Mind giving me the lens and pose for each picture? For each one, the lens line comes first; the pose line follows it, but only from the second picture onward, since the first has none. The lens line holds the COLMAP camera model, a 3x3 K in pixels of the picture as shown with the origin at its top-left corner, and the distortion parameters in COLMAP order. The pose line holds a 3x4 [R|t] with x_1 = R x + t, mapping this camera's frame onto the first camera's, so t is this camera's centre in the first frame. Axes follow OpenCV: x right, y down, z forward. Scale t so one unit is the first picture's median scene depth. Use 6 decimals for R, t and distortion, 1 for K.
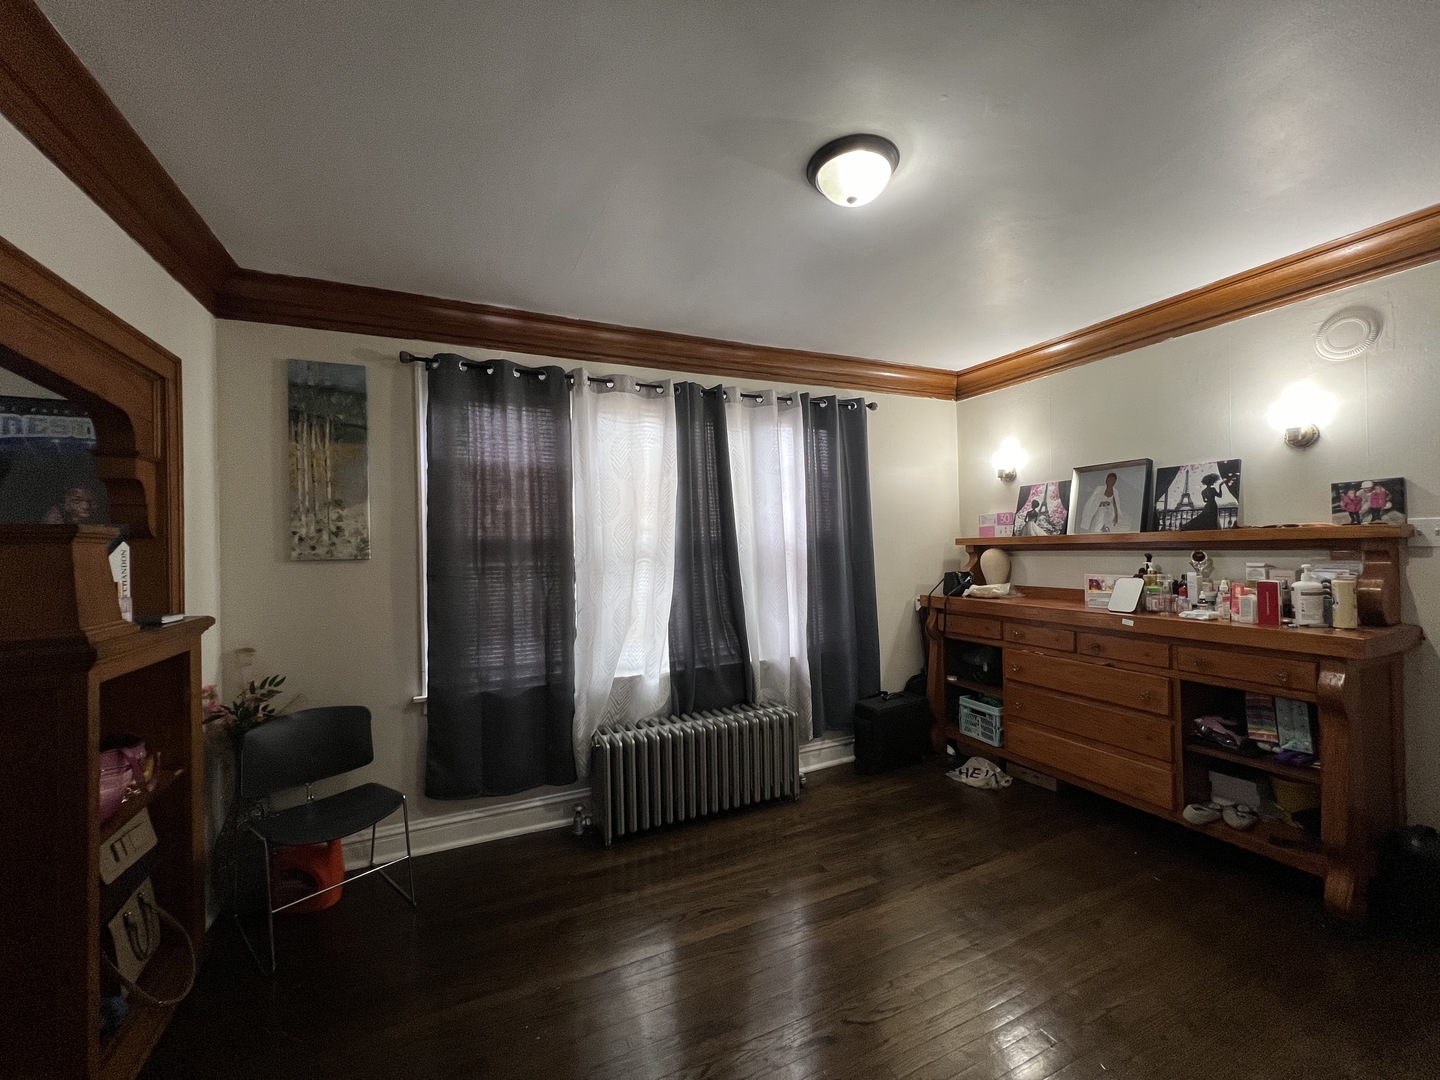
lens RADIAL K [[575.9, 0, 720.0], [0, 575.9, 540.0], [0, 0, 1]] dist [-0.010047, 0.000011]
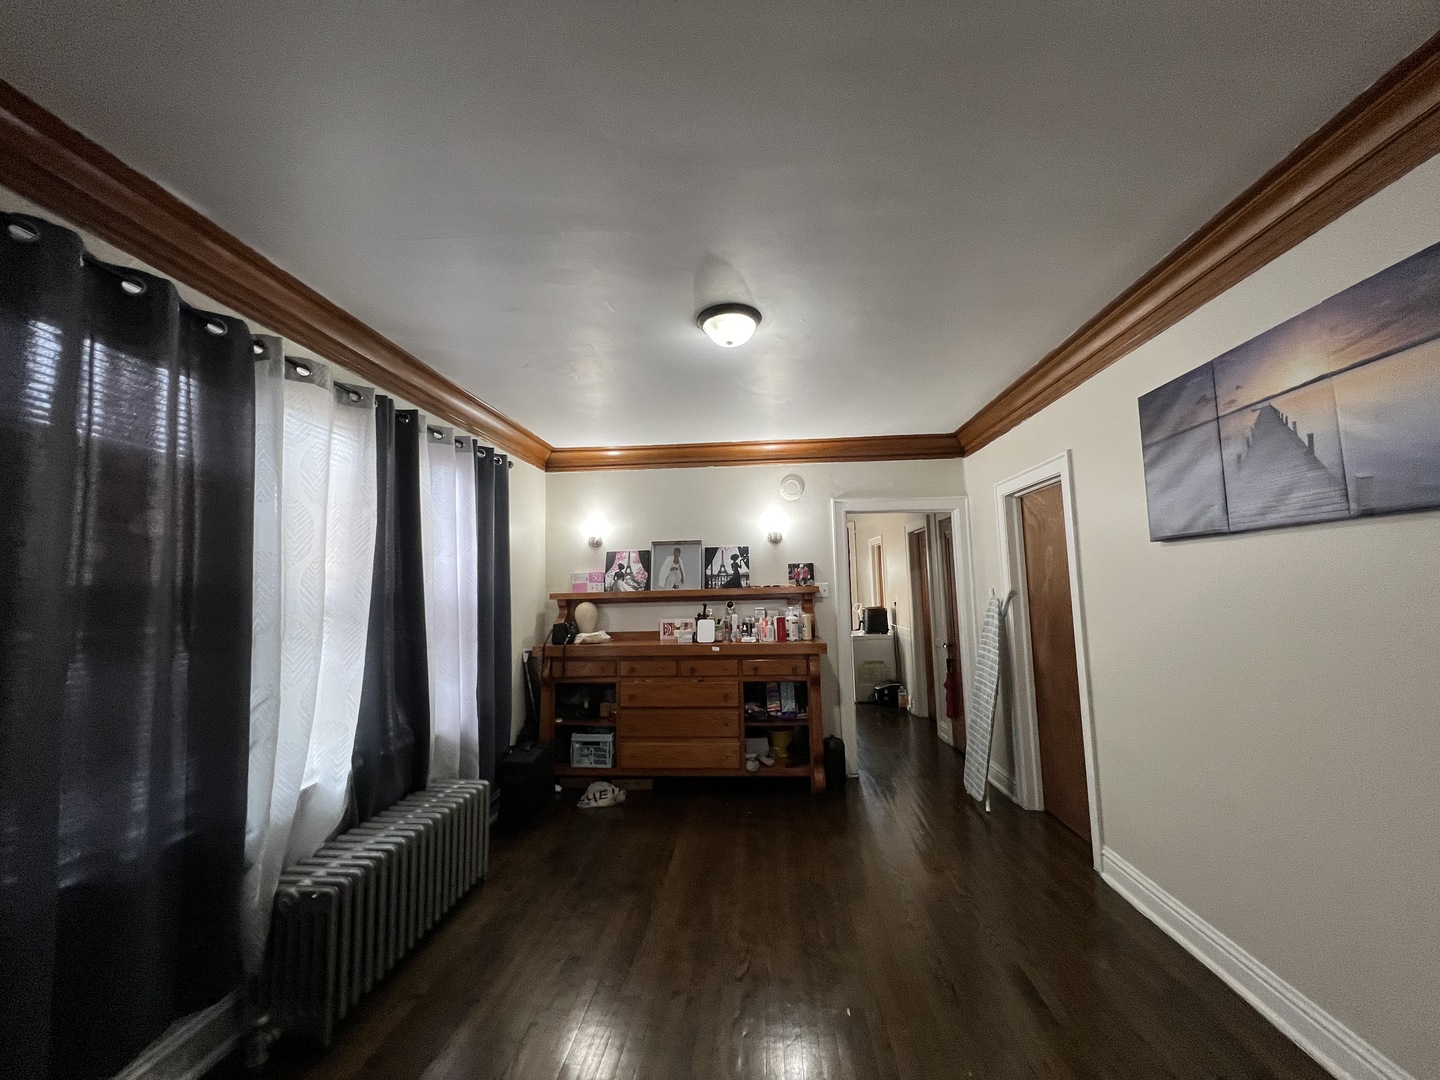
lens RADIAL K [[575.9, 0, 720.0], [0, 575.9, 540.0], [0, 0, 1]] dist [-0.010047, 0.000011]
pose [[0.480042, 0.087069, 0.872914, -0.545997], [0.004445, 0.994808, -0.101672, 0.011513], [-0.877234, 0.052687, 0.477163, 0.222338]]
